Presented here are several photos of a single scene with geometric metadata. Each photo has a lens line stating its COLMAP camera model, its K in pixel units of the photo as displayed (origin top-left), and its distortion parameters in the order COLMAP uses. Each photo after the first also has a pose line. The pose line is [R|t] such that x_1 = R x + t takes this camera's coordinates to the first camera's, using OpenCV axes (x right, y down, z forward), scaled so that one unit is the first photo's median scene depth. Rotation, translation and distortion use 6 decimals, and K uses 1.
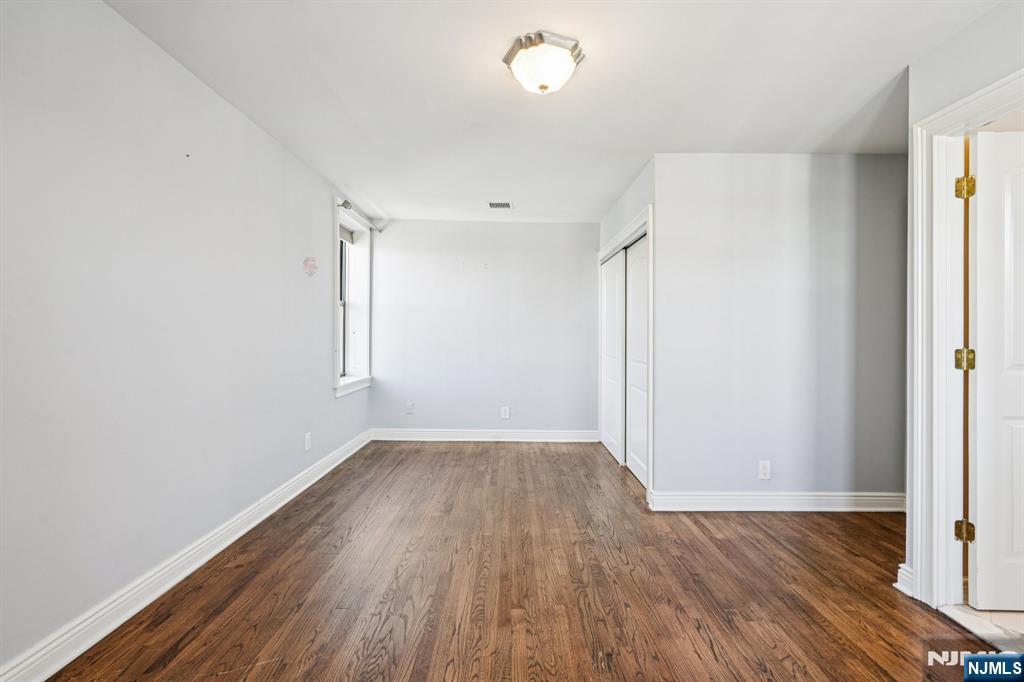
lens RADIAL K [[455.4, 0, 519.9], [0, 455.4, 337.6], [0, 0, 1]] dist [-0.008575, 0.005194]
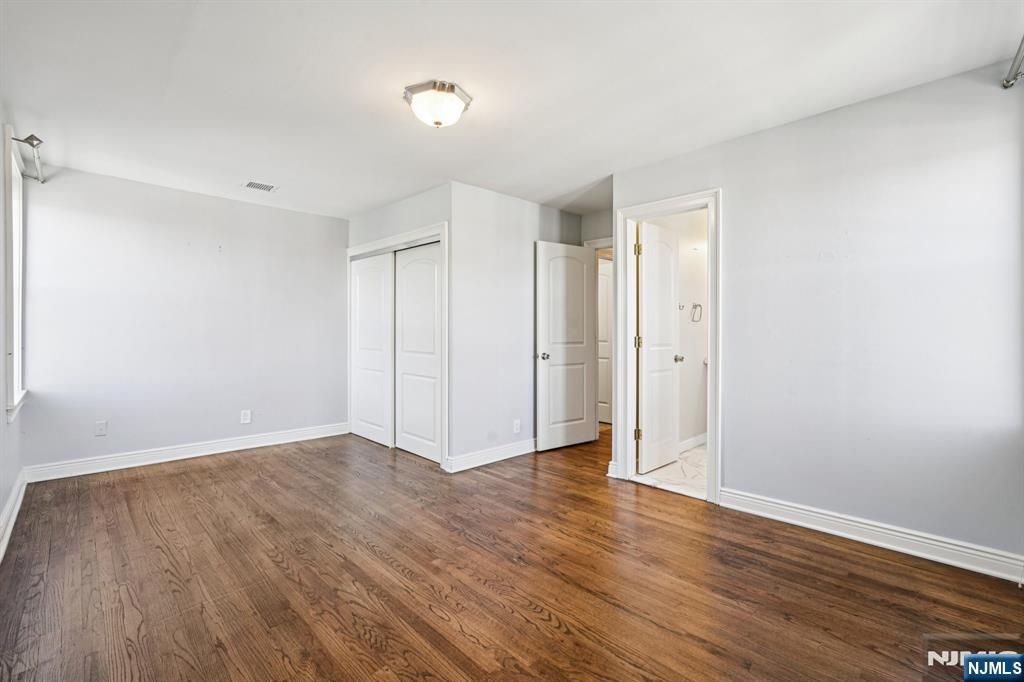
lens RADIAL K [[455.4, 0, 514.3], [0, 455.4, 331.5], [0, 0, 1]] dist [-0.008575, 0.005194]
pose [[0.727860, -0.006591, 0.685694, -0.602619], [0.005653, 0.999978, 0.003612, -0.004480], [-0.685703, 0.001247, 0.727881, -0.009709]]
